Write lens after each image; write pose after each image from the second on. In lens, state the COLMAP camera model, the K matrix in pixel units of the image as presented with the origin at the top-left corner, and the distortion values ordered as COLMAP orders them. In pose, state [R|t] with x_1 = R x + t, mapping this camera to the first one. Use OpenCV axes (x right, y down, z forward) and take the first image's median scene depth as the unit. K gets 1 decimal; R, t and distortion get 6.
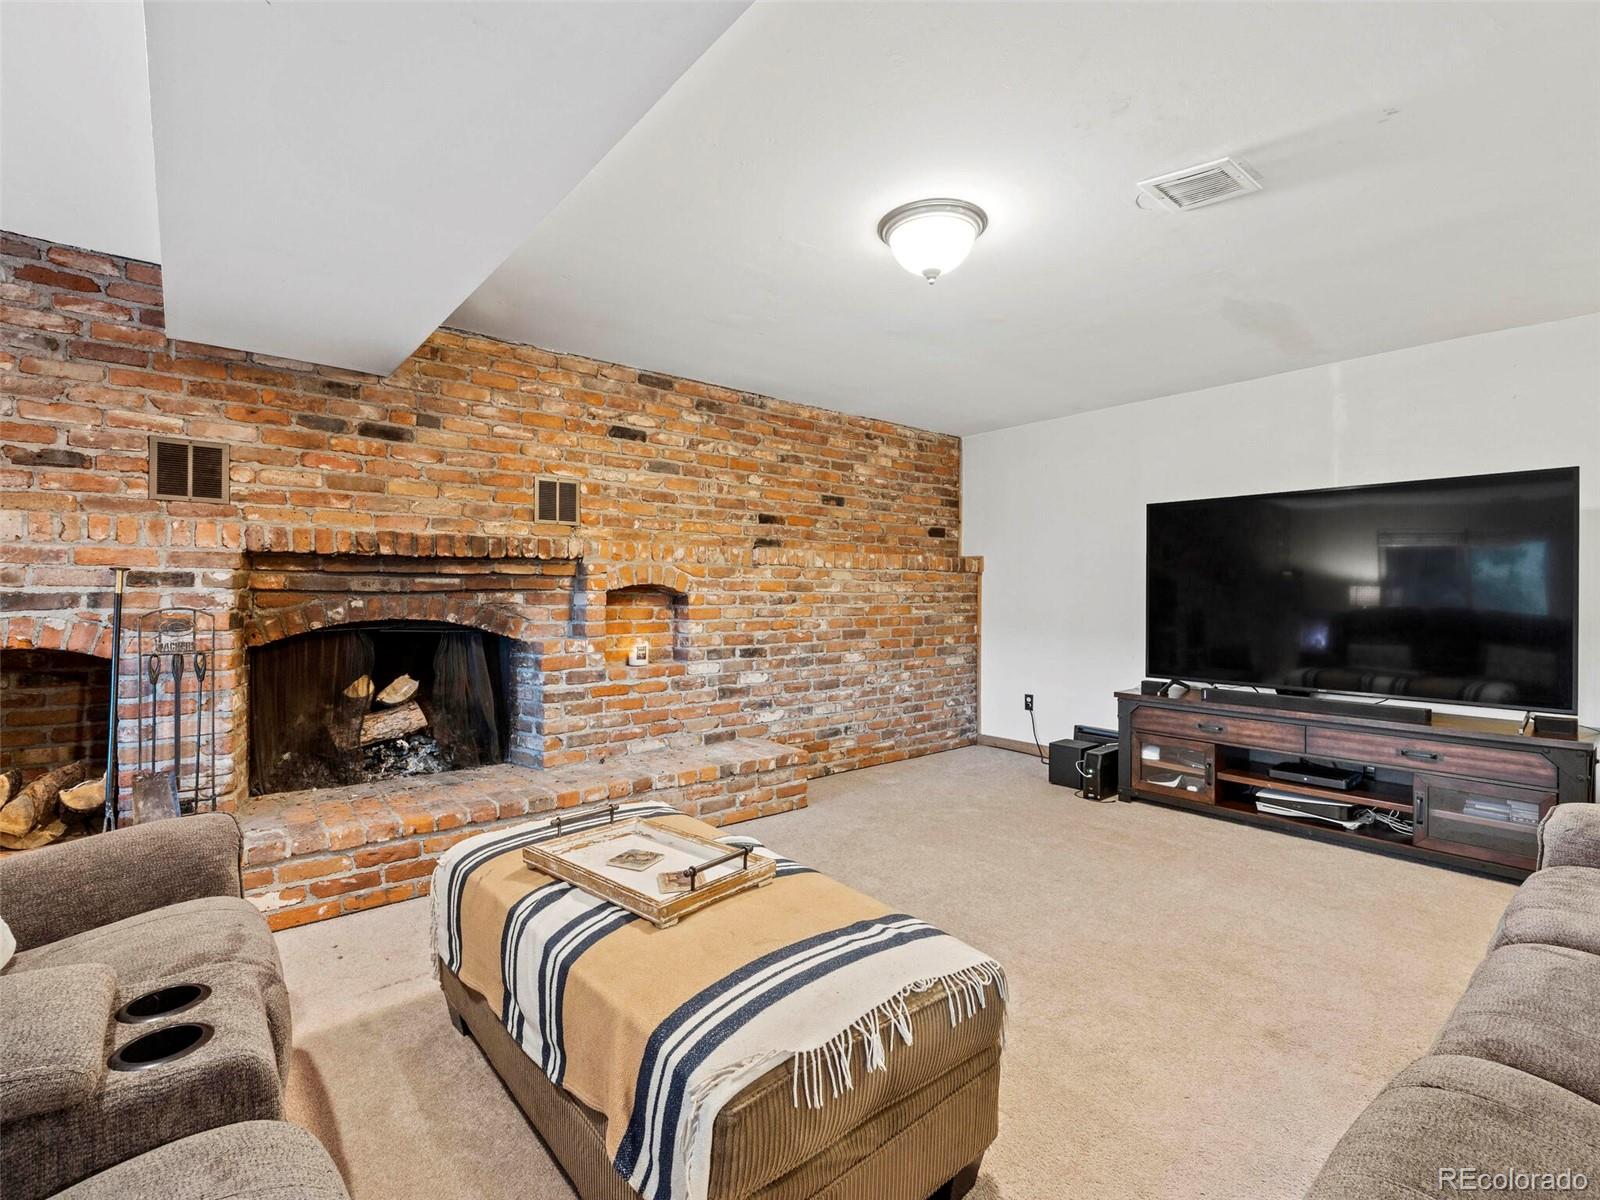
lens RADIAL K [[727.0, 0, 803.6], [0, 727.0, 596.1], [0, 0, 1]] dist [-0.005766, 0.001637]
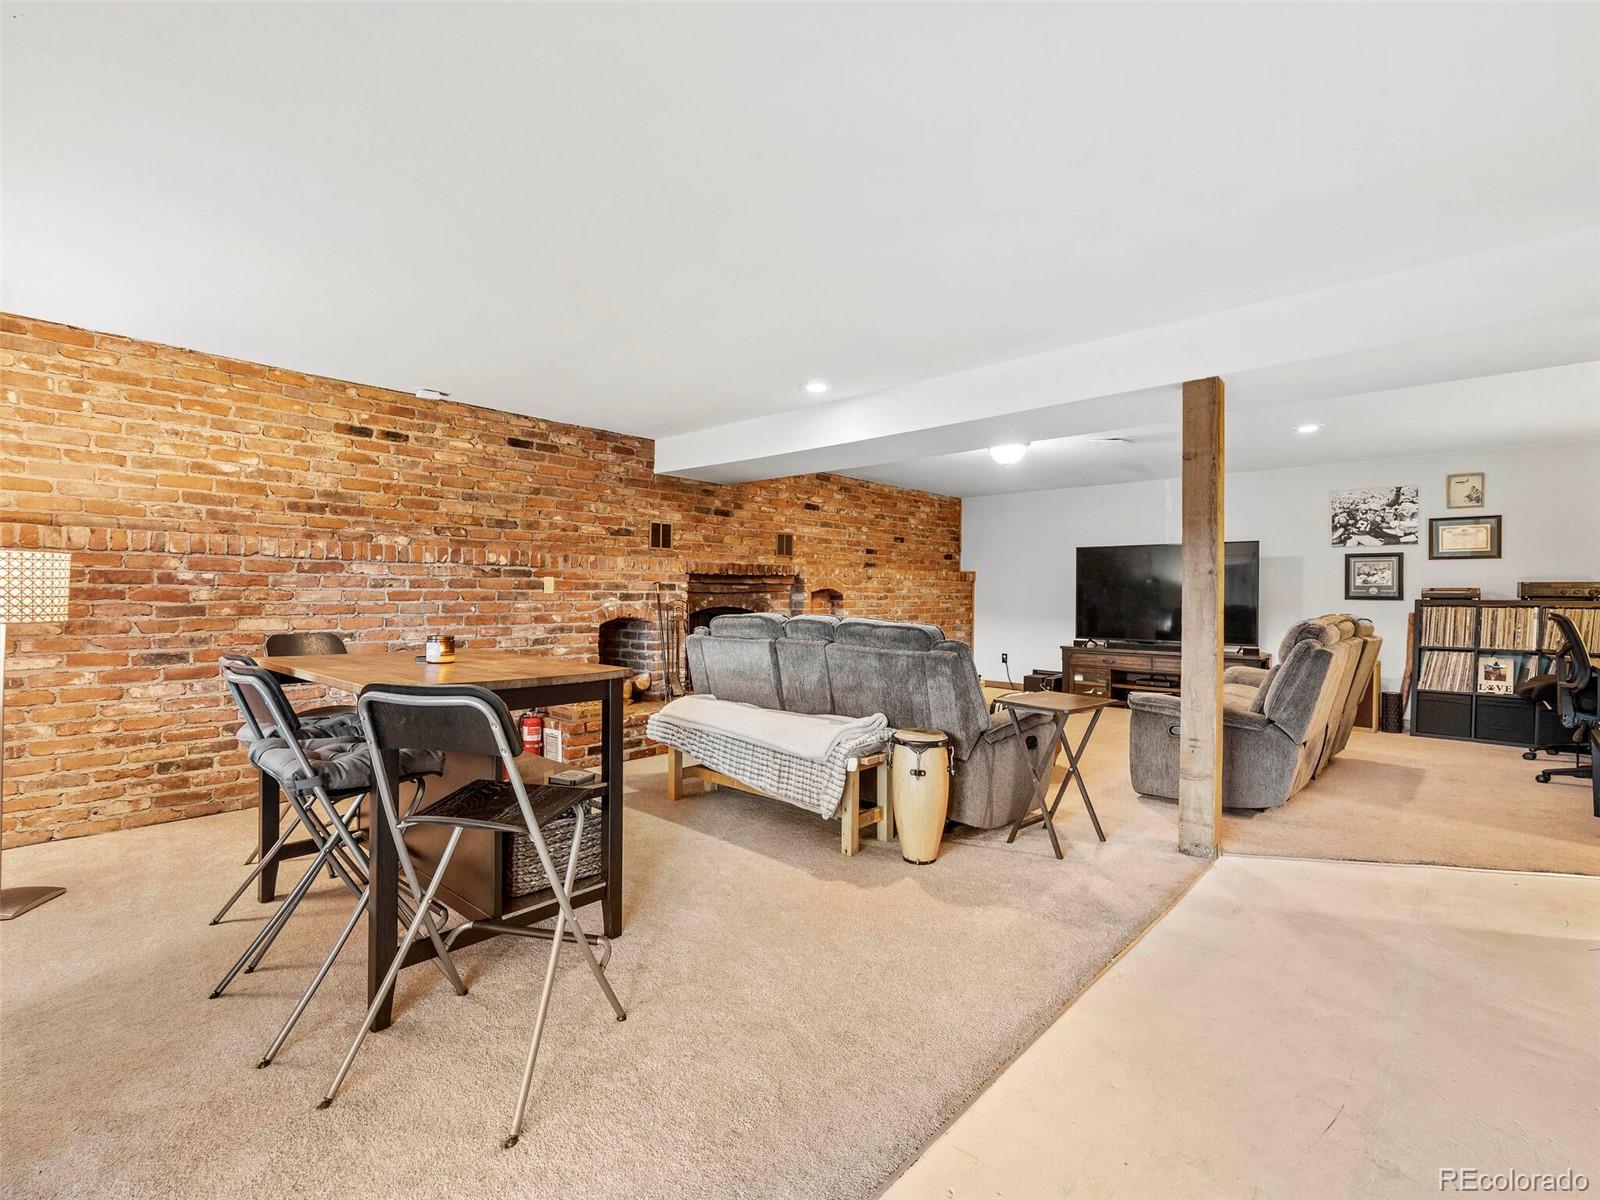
lens RADIAL K [[727.0, 0, 795.3], [0, 727.0, 598.1], [0, 0, 1]] dist [-0.005766, 0.001637]
pose [[0.991890, -0.000128, 0.127103, -0.527779], [-0.000077, 0.999999, 0.001608, 0.004631], [-0.127103, -0.001605, 0.991888, -0.839506]]
